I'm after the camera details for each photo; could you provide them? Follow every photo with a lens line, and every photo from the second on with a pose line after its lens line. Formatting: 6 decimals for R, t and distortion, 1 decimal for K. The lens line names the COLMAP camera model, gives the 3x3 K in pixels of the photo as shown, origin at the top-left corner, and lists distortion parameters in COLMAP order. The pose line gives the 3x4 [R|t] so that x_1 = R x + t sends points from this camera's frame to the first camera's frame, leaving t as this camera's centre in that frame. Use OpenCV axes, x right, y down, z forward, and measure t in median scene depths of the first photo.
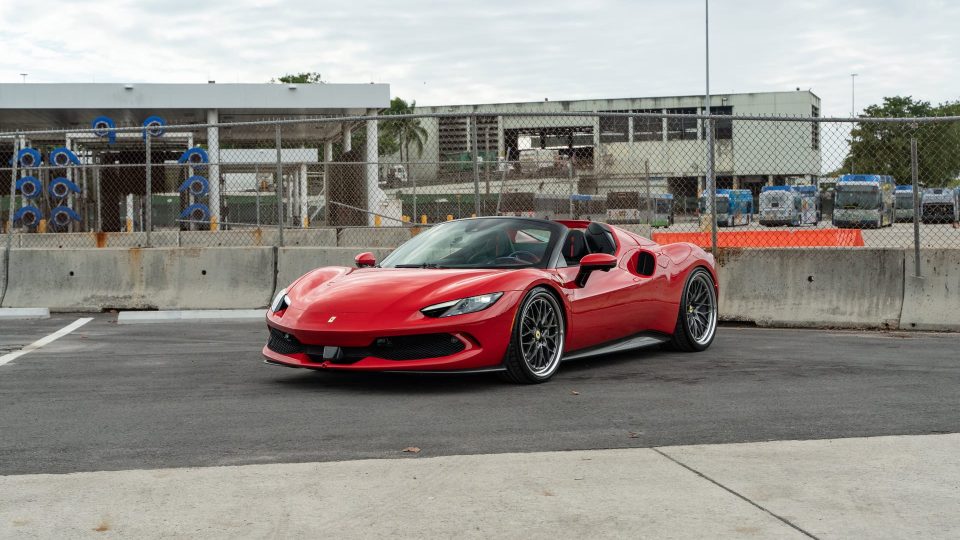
lens RADIAL K [[1475.8, 0, 476.7], [0, 1475.8, 268.0], [0, 0, 1]] dist [-0.008571, 0.000000]
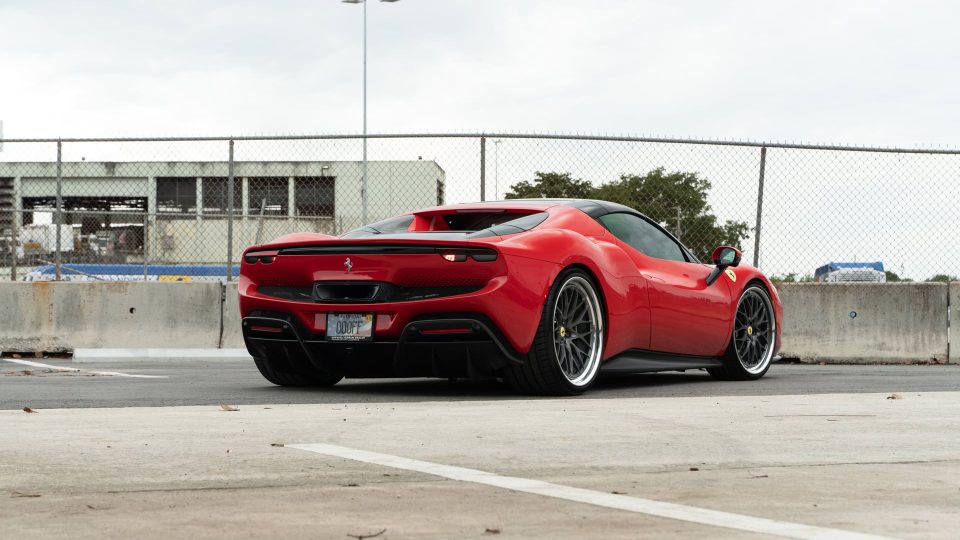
lens RADIAL K [[2041.7, 0, 490.6], [0, 2041.7, 270.9], [0, 0, 1]] dist [0.020239, 0.000000]
pose [[0.959575, 0.023299, 0.280486, -0.314182], [-0.004839, 0.997786, -0.066327, 0.056849], [-0.281411, 0.062289, 0.957564, -0.186652]]
